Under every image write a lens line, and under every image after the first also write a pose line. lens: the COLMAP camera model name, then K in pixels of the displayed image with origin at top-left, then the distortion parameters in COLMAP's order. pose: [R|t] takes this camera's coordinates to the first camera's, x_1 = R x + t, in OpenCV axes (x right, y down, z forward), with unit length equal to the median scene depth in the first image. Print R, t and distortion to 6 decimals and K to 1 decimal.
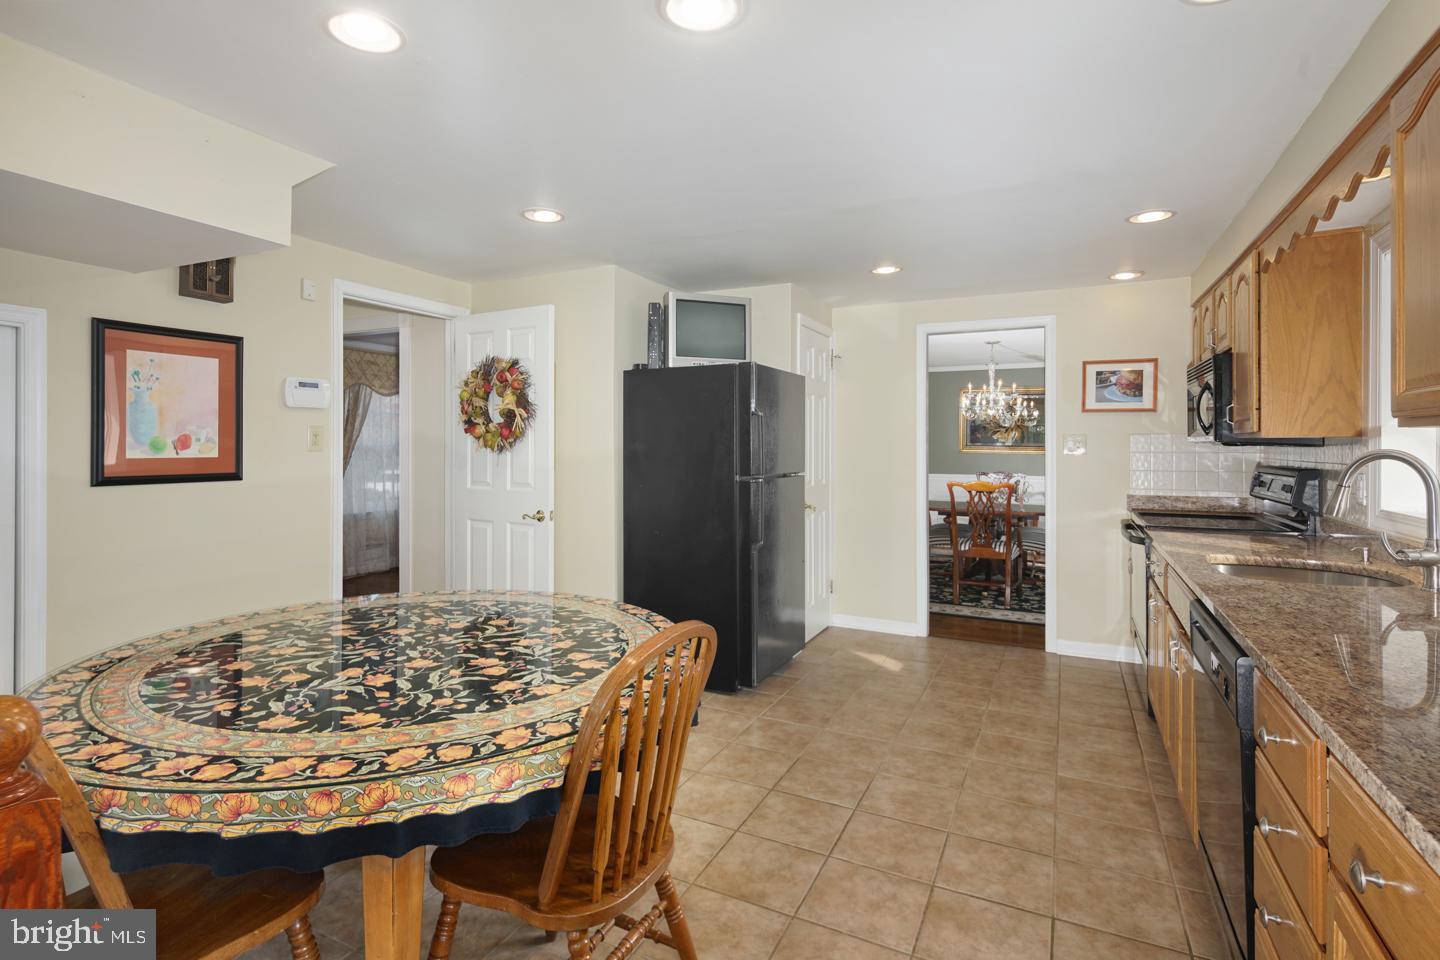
lens RADIAL K [[699.6, 0, 698.6], [0, 699.6, 444.5], [0, 0, 1]] dist [0.008996, -0.004325]
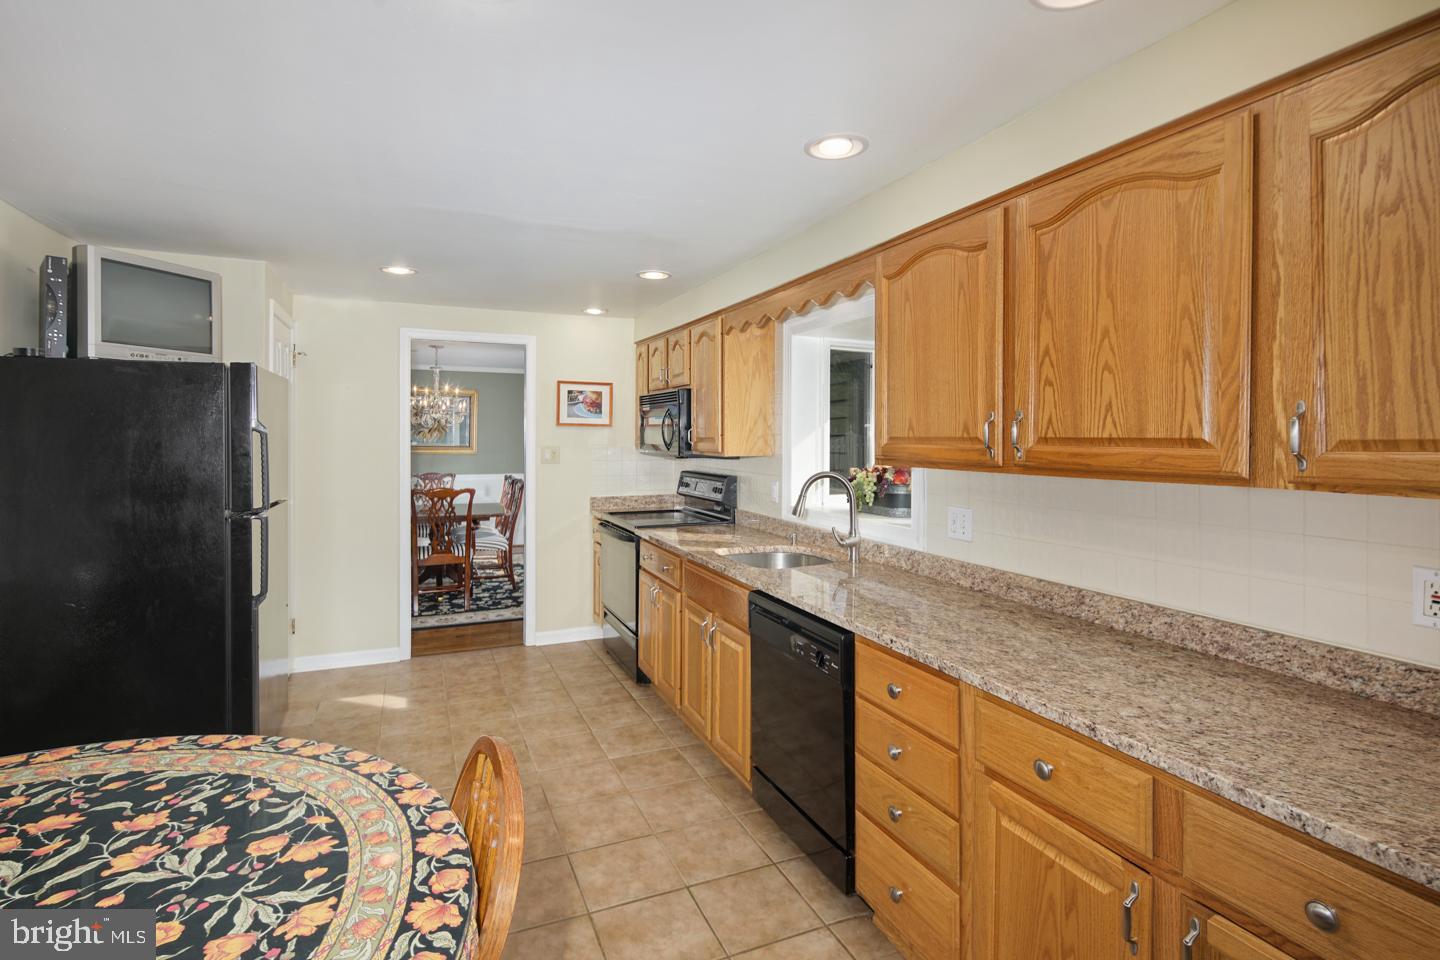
lens RADIAL K [[699.6, 0, 690.0], [0, 699.6, 435.2], [0, 0, 1]] dist [0.008996, -0.004325]
pose [[0.650959, -0.001205, 0.759112, -0.176137], [-0.001934, 0.999993, 0.003246, -0.037062], [-0.759111, -0.003582, 0.650952, 0.114366]]
